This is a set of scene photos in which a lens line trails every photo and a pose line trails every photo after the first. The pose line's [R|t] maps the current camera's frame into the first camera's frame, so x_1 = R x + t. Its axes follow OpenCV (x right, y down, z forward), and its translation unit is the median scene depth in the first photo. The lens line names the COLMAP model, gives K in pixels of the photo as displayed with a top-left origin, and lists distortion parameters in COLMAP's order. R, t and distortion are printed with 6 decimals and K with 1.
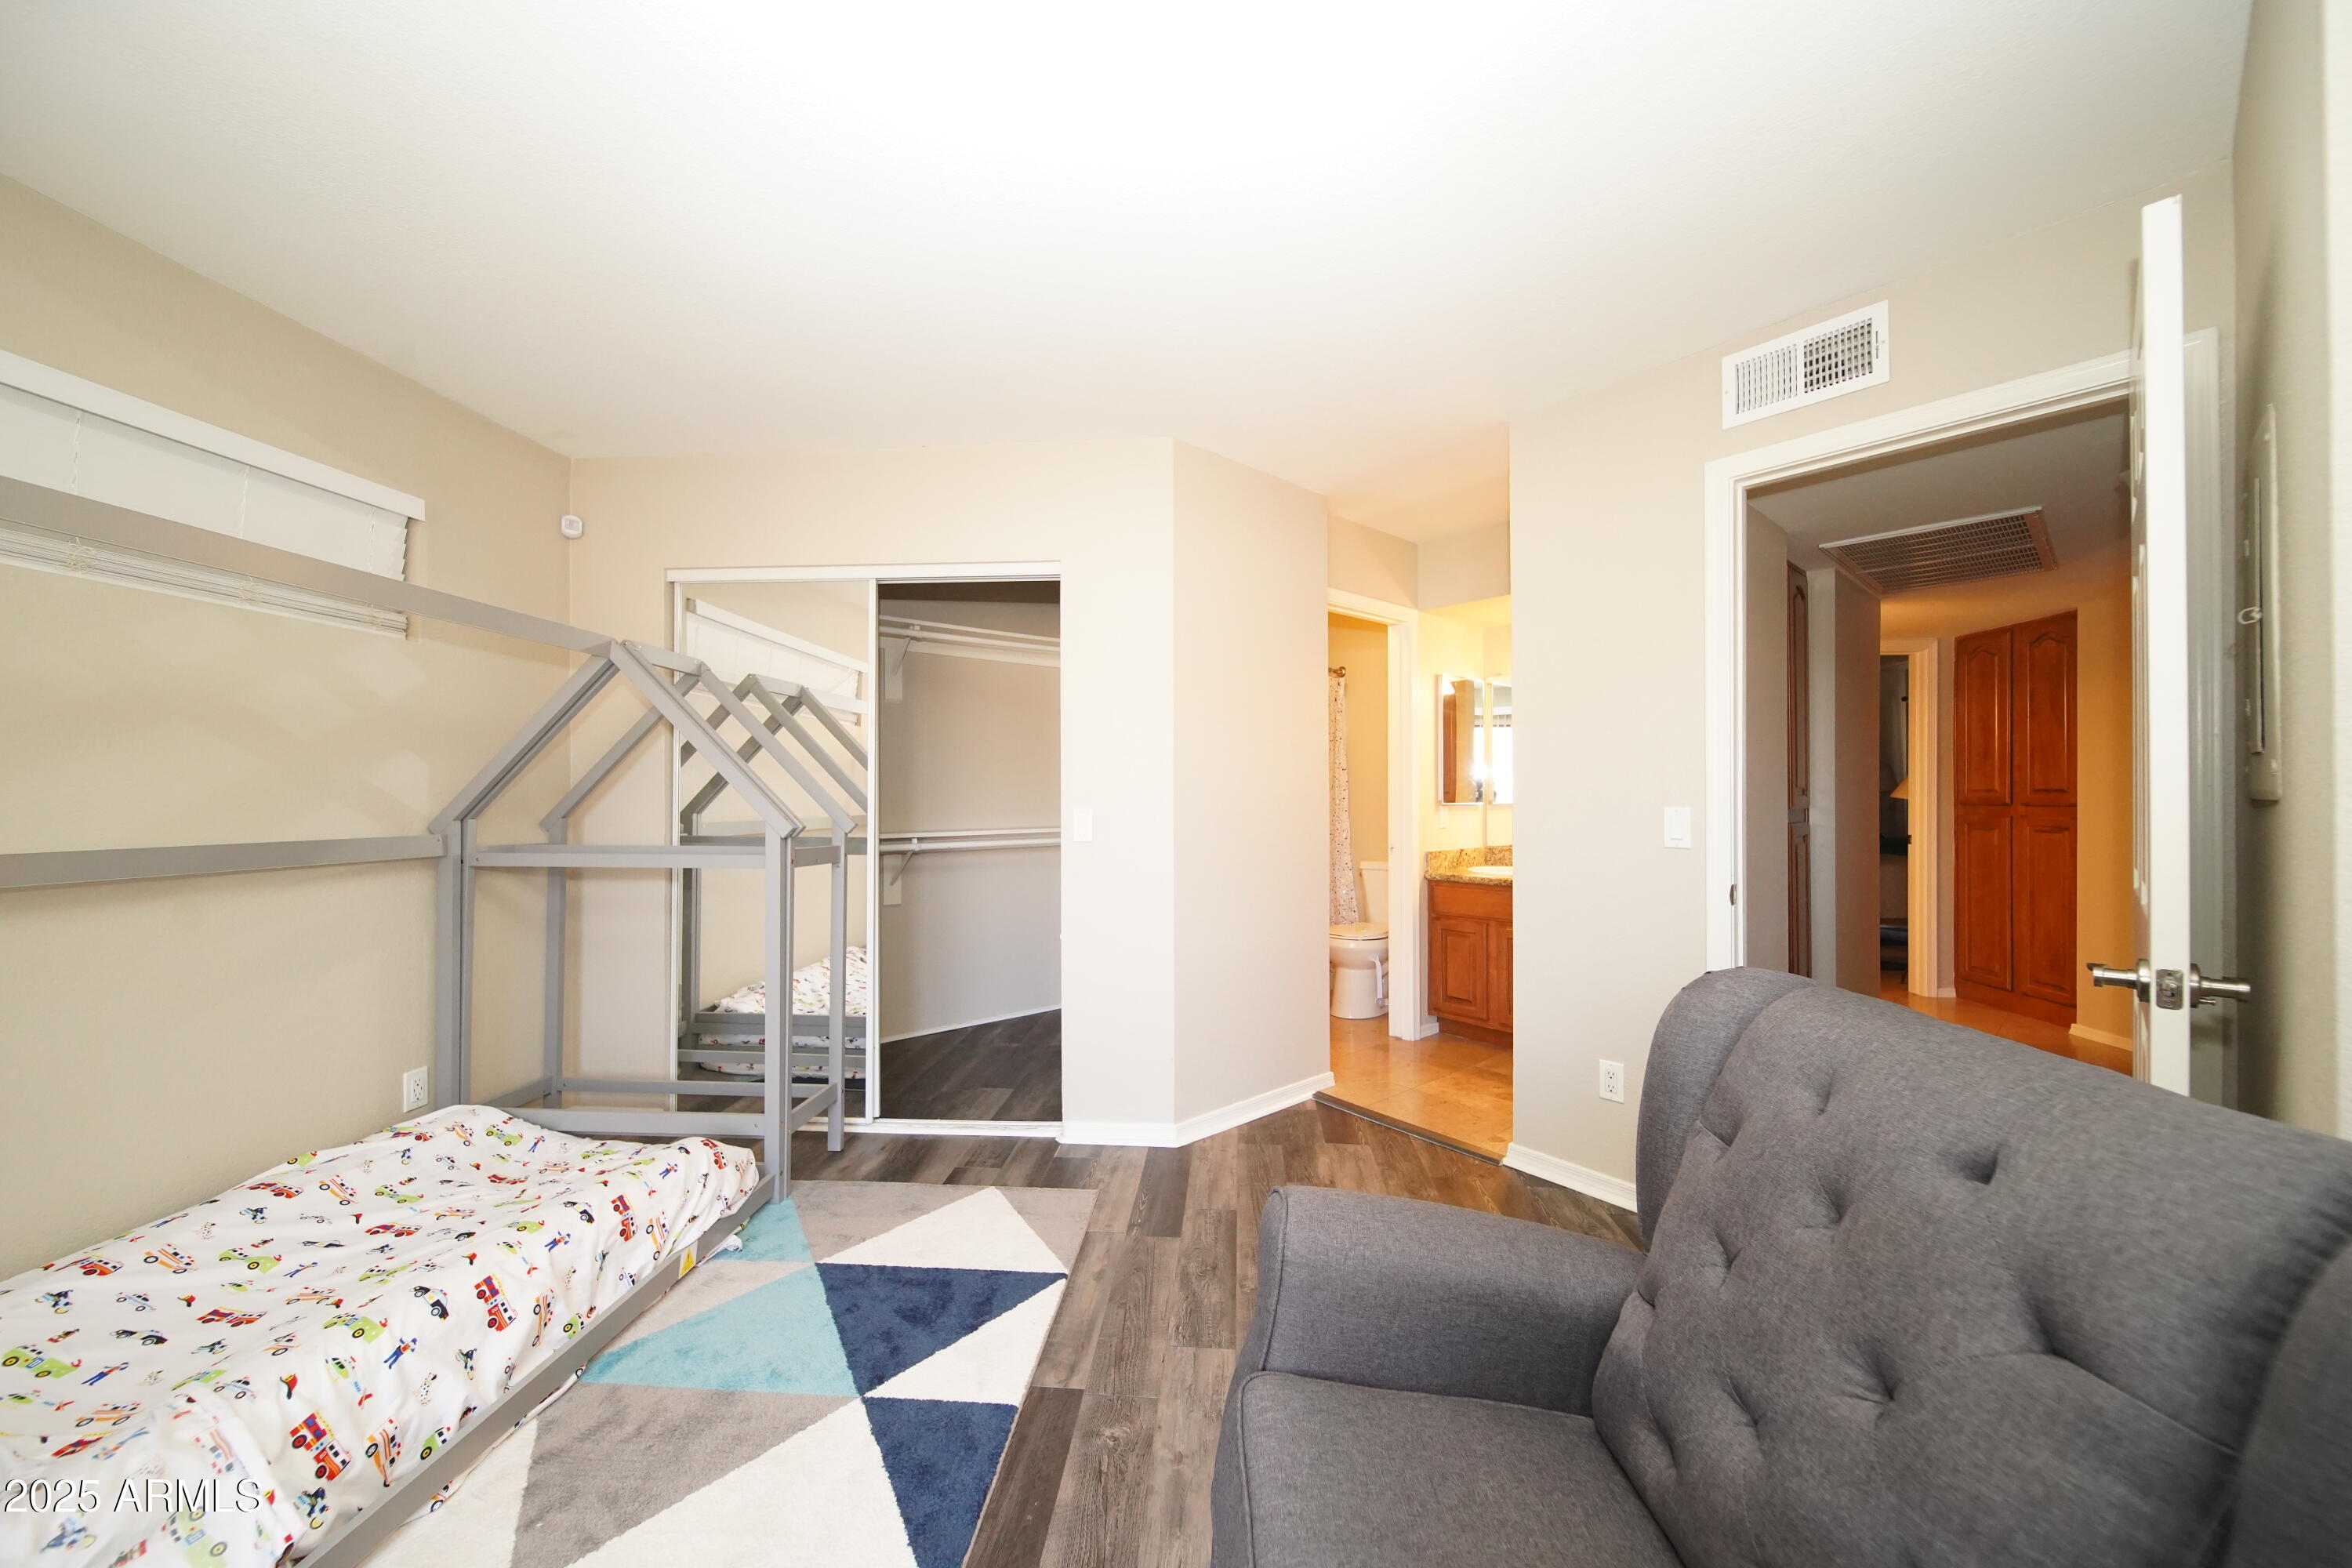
lens RADIAL K [[830.9, 0, 1185.6], [0, 830.9, 789.9], [0, 0, 1]] dist [0.001363, 0.000044]
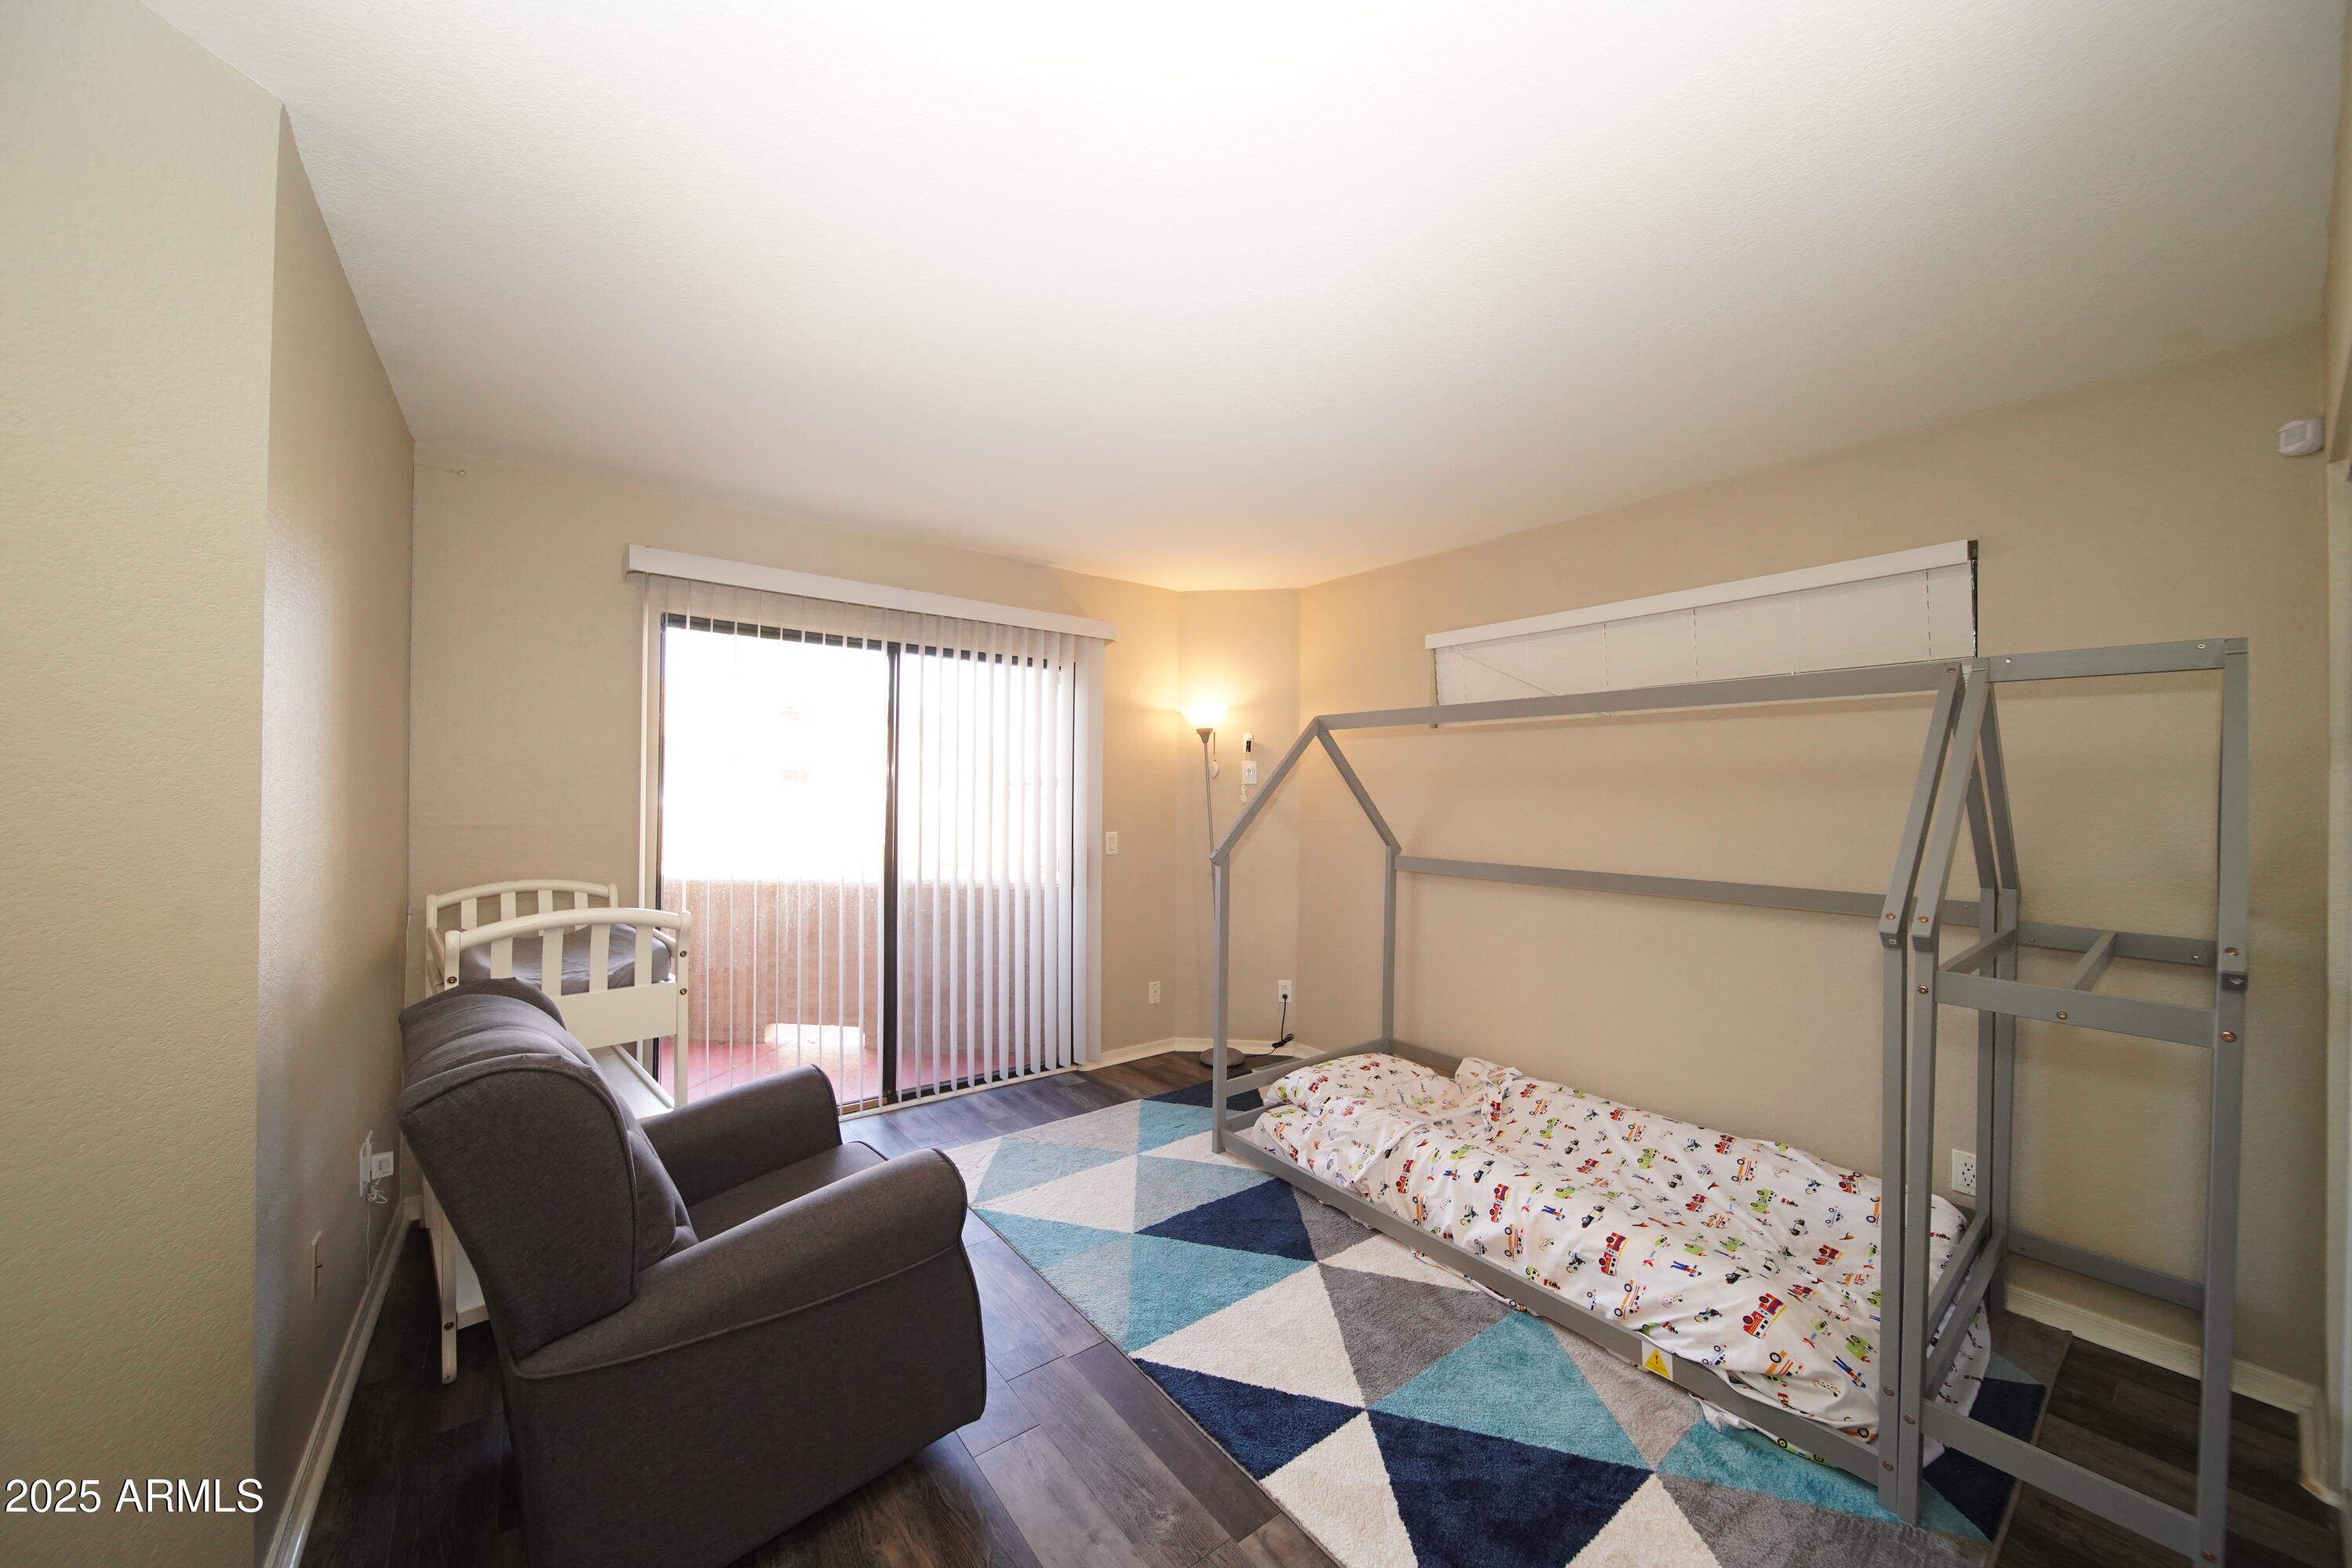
lens RADIAL K [[830.9, 0, 1183.1], [0, 830.9, 799.1], [0, 0, 1]] dist [0.001363, 0.000044]
pose [[-0.754417, -0.007786, -0.656350, 0.453498], [-0.004025, 0.999966, -0.007236, -0.063861], [0.656383, -0.002817, -0.754422, 1.441324]]
